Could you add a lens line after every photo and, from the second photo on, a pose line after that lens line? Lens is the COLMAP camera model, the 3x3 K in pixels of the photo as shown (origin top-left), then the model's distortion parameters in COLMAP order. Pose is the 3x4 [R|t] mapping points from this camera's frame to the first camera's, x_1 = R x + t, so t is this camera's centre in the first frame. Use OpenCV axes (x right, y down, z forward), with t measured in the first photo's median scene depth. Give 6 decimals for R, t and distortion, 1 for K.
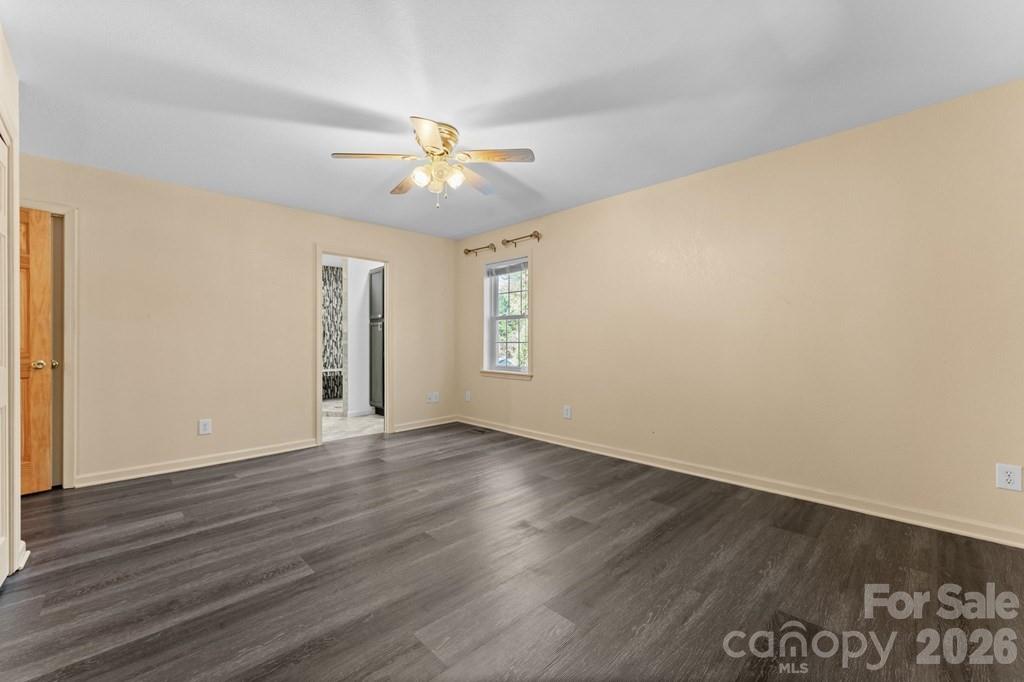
lens RADIAL K [[411.6, 0, 509.3], [0, 411.6, 341.9], [0, 0, 1]] dist [0.000212, 0.000158]
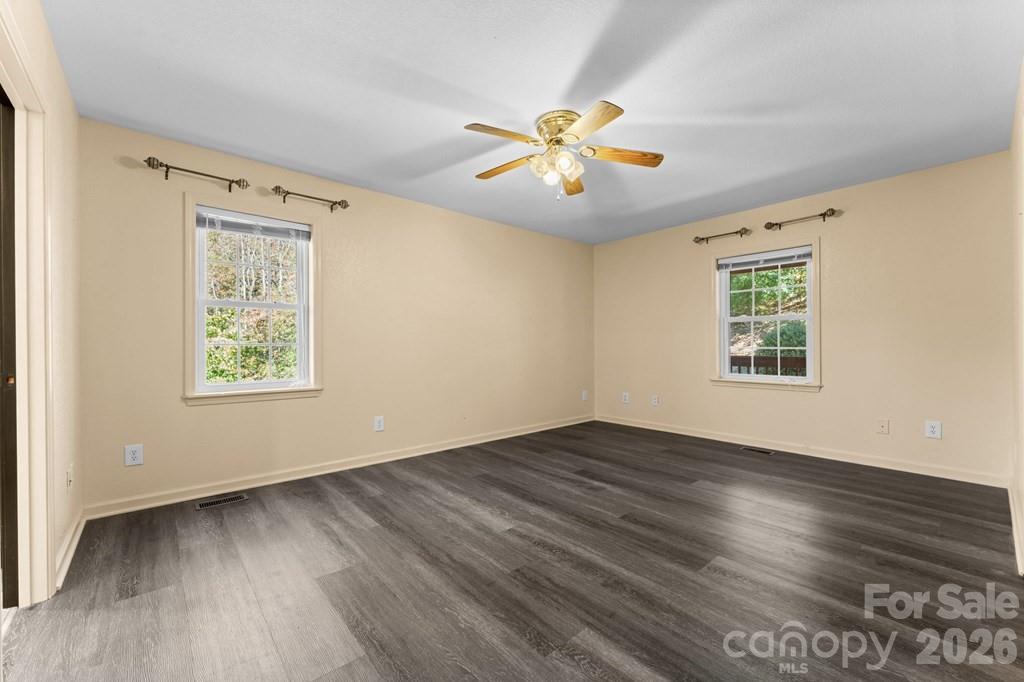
lens RADIAL K [[411.6, 0, 509.0], [0, 411.6, 344.7], [0, 0, 1]] dist [0.000212, 0.000158]
pose [[0.054112, 0.001979, 0.998533, -0.892362], [-0.001167, 0.999997, -0.001918, 0.004305], [-0.998534, -0.001061, 0.054114, 0.837217]]
